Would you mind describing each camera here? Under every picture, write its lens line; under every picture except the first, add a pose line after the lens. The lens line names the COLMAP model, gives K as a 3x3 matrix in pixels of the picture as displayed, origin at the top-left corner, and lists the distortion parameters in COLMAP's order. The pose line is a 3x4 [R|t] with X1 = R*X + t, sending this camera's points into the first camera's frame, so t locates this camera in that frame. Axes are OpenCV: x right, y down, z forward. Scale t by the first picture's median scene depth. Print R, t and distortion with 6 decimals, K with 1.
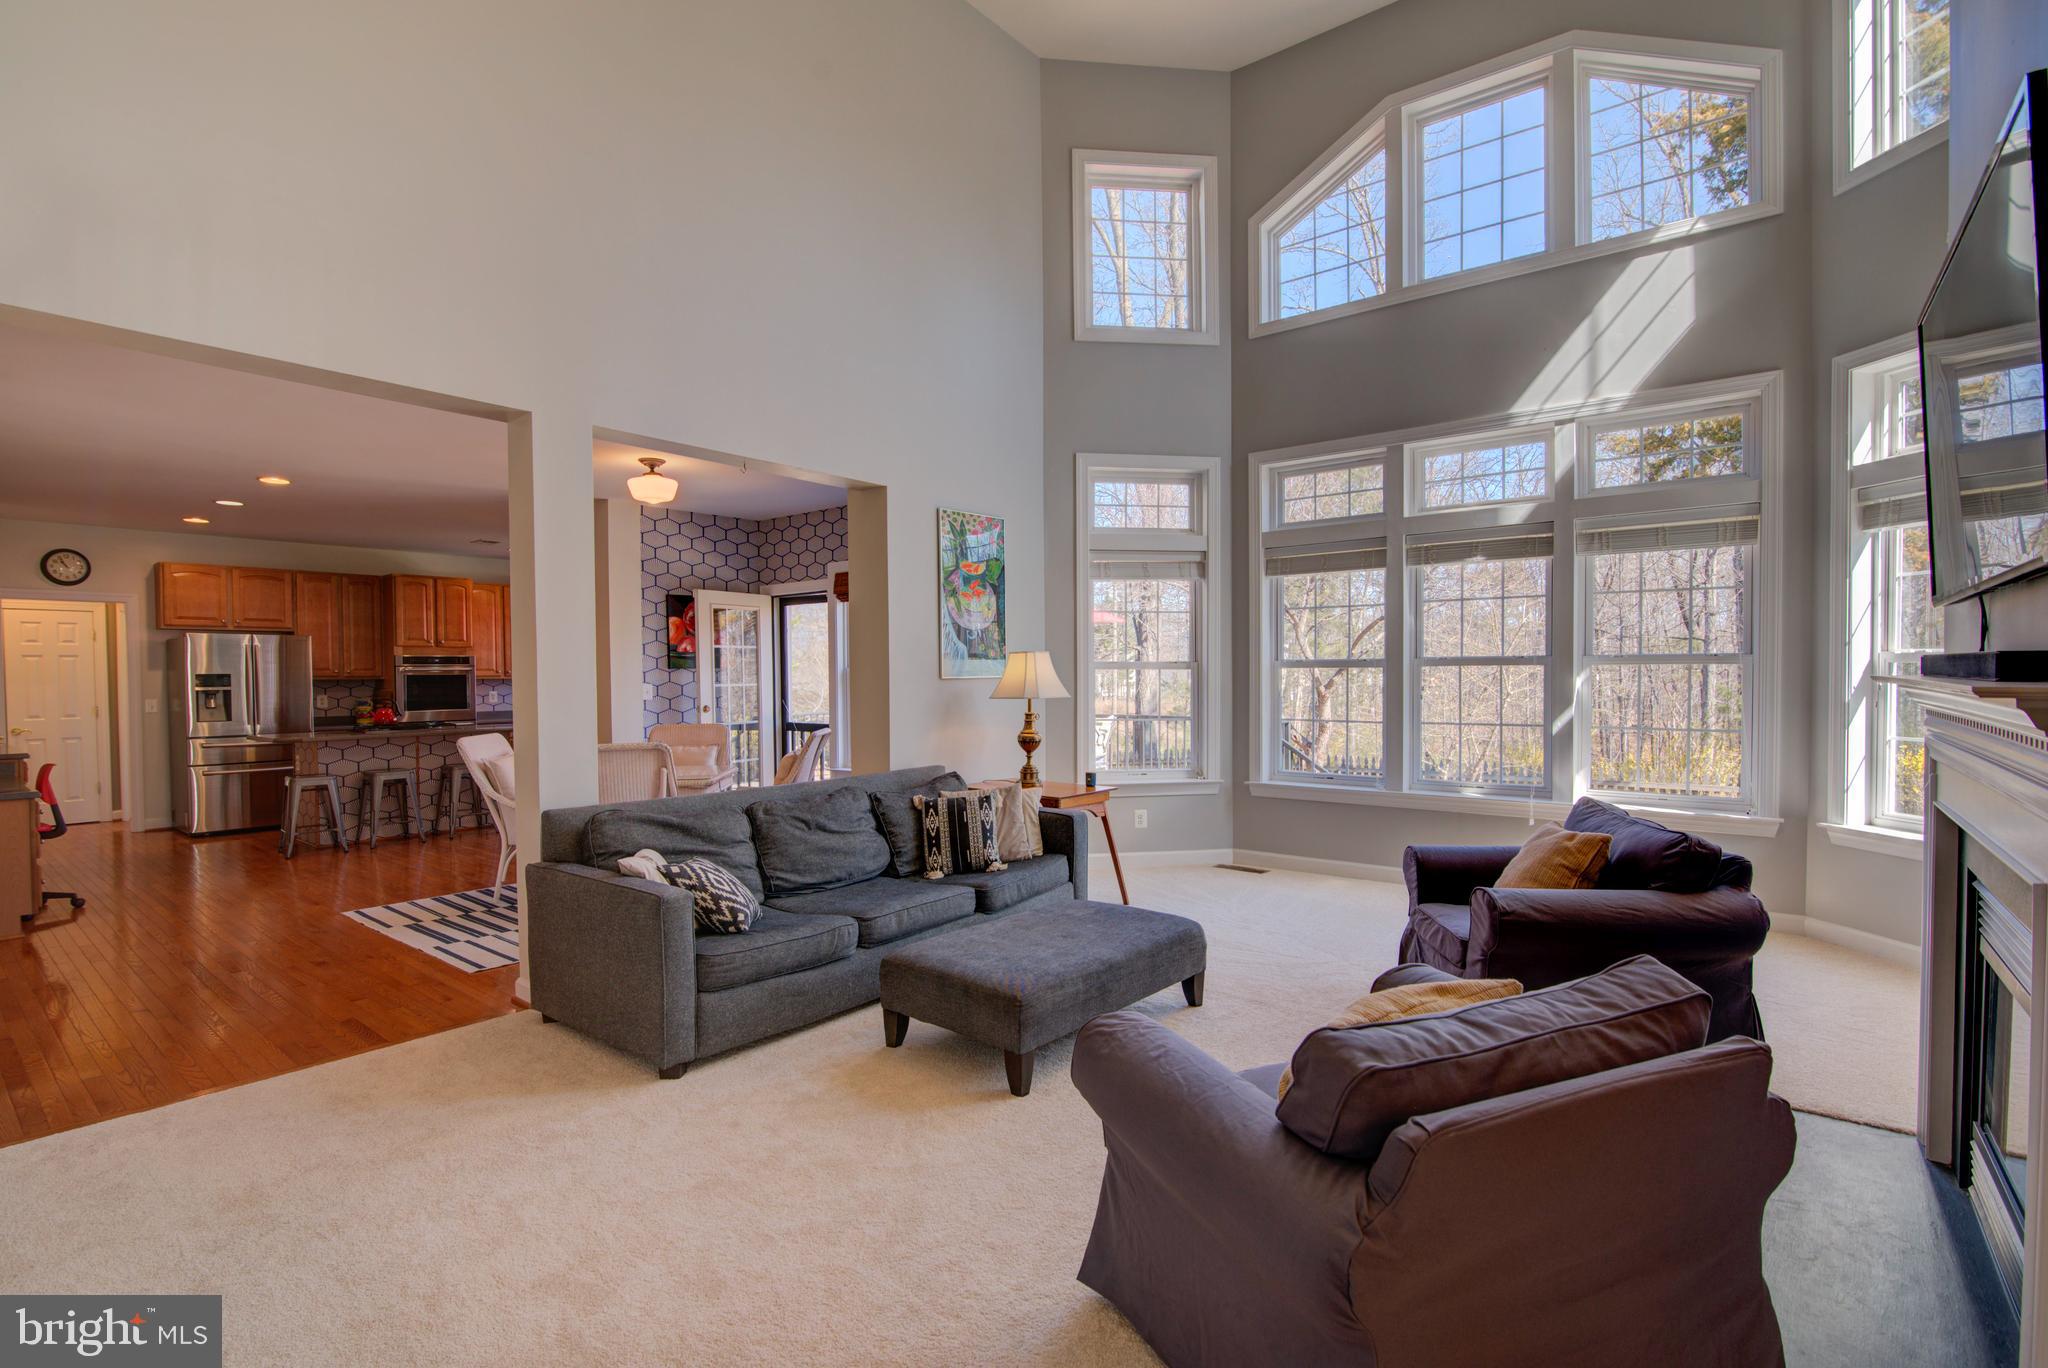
lens RADIAL K [[930.9, 0, 1017.9], [0, 930.9, 686.4], [0, 0, 1]] dist [-0.009934, -0.000836]
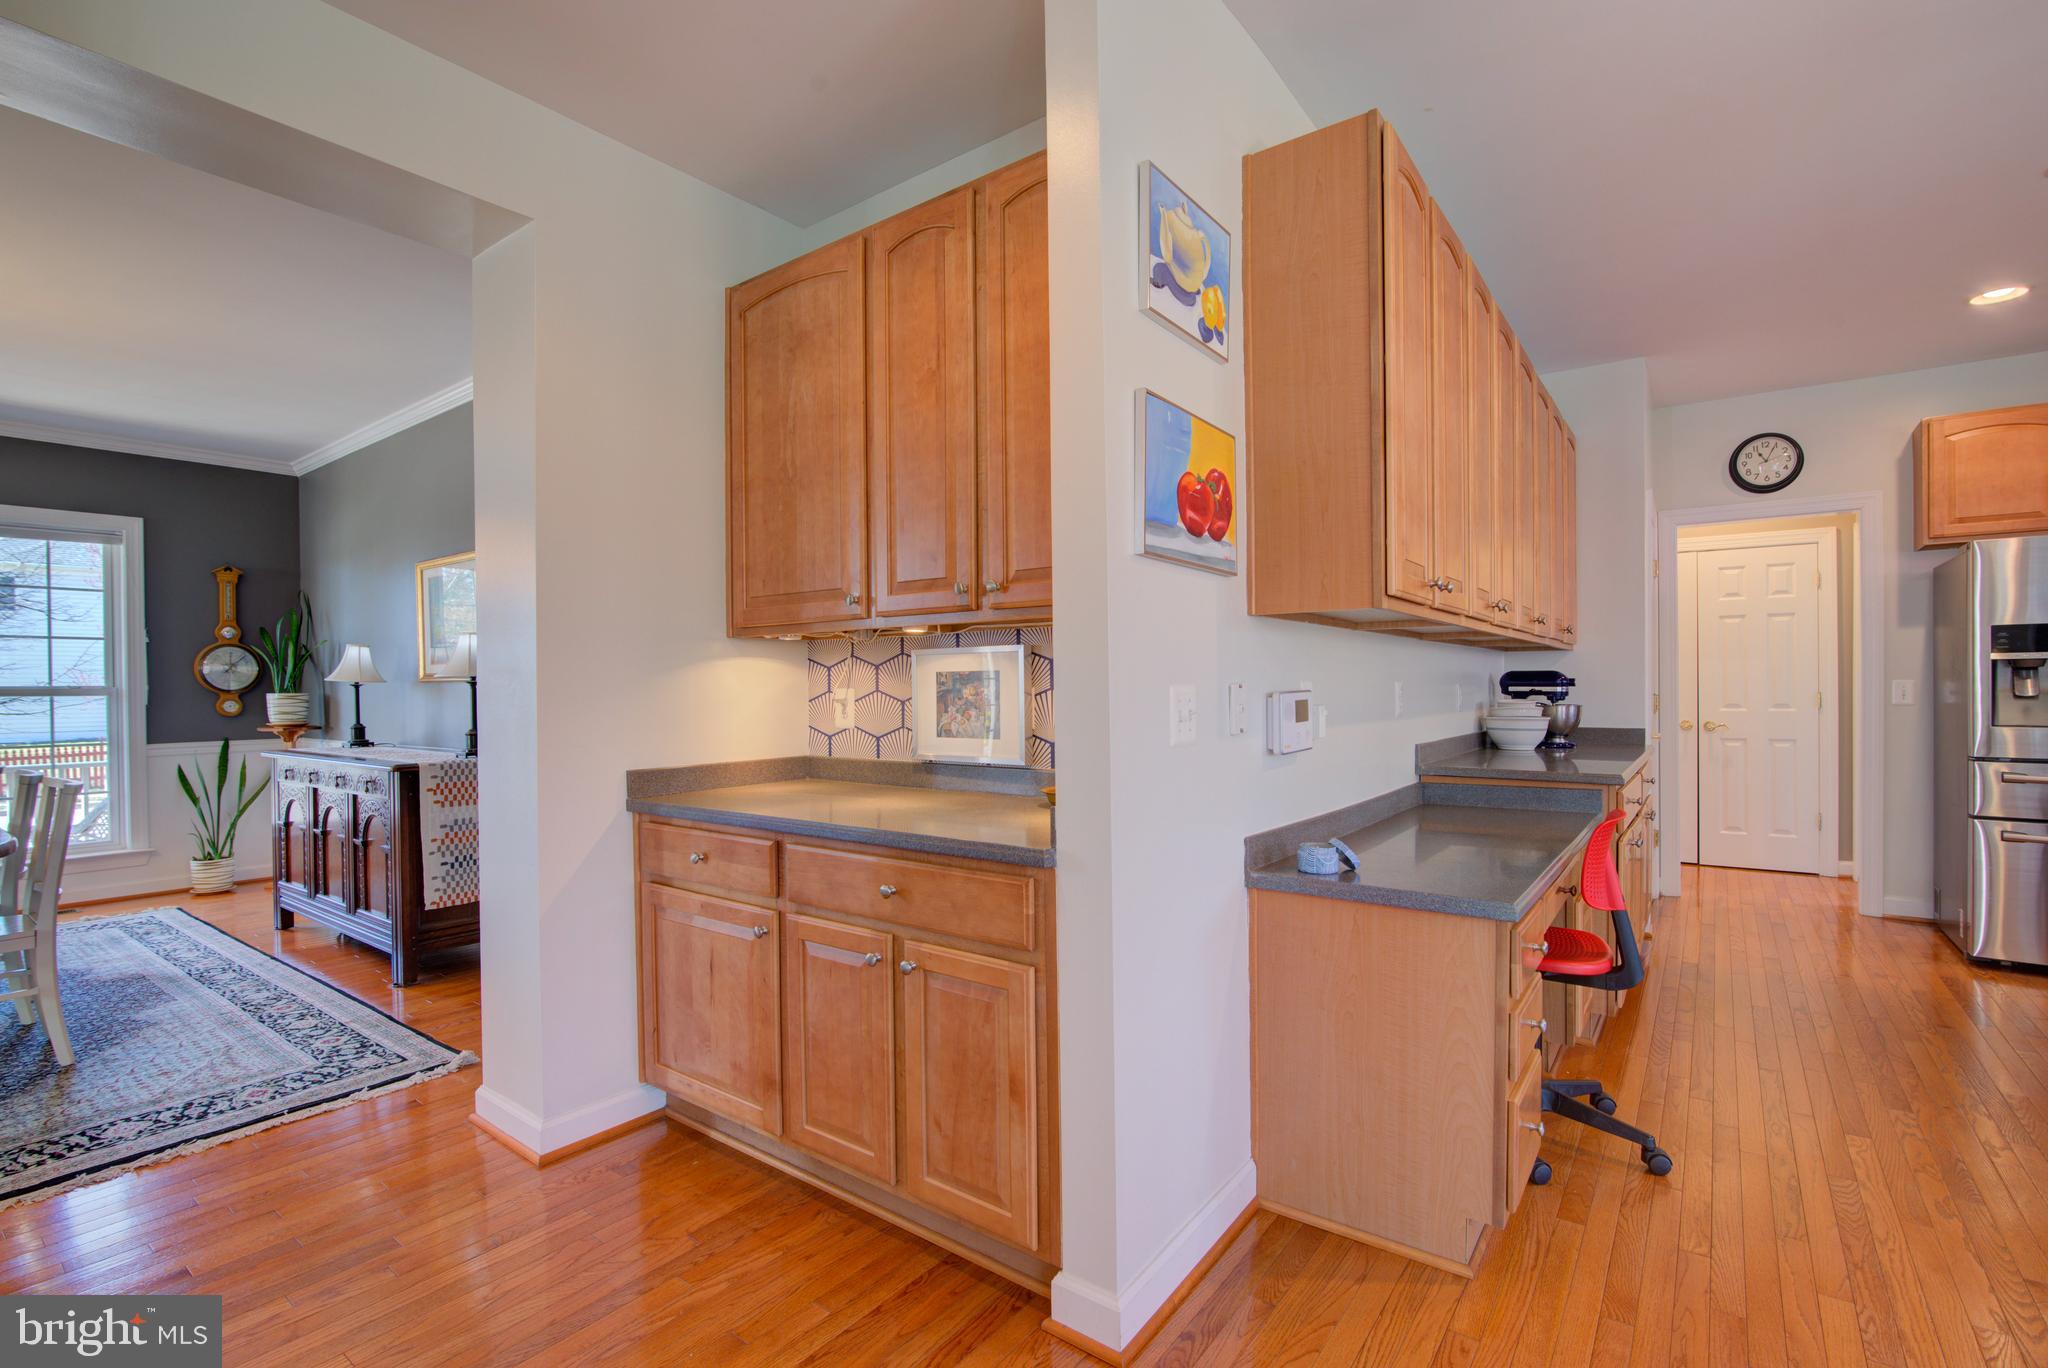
lens RADIAL K [[930.9, 0, 1016.8], [0, 930.9, 688.9], [0, 0, 1]] dist [-0.009934, -0.000836]
pose [[0.031803, 0.014532, -0.999389, -0.422422], [-0.011758, 0.999831, 0.014164, 0.018600], [0.999425, 0.011301, 0.031968, 0.472072]]
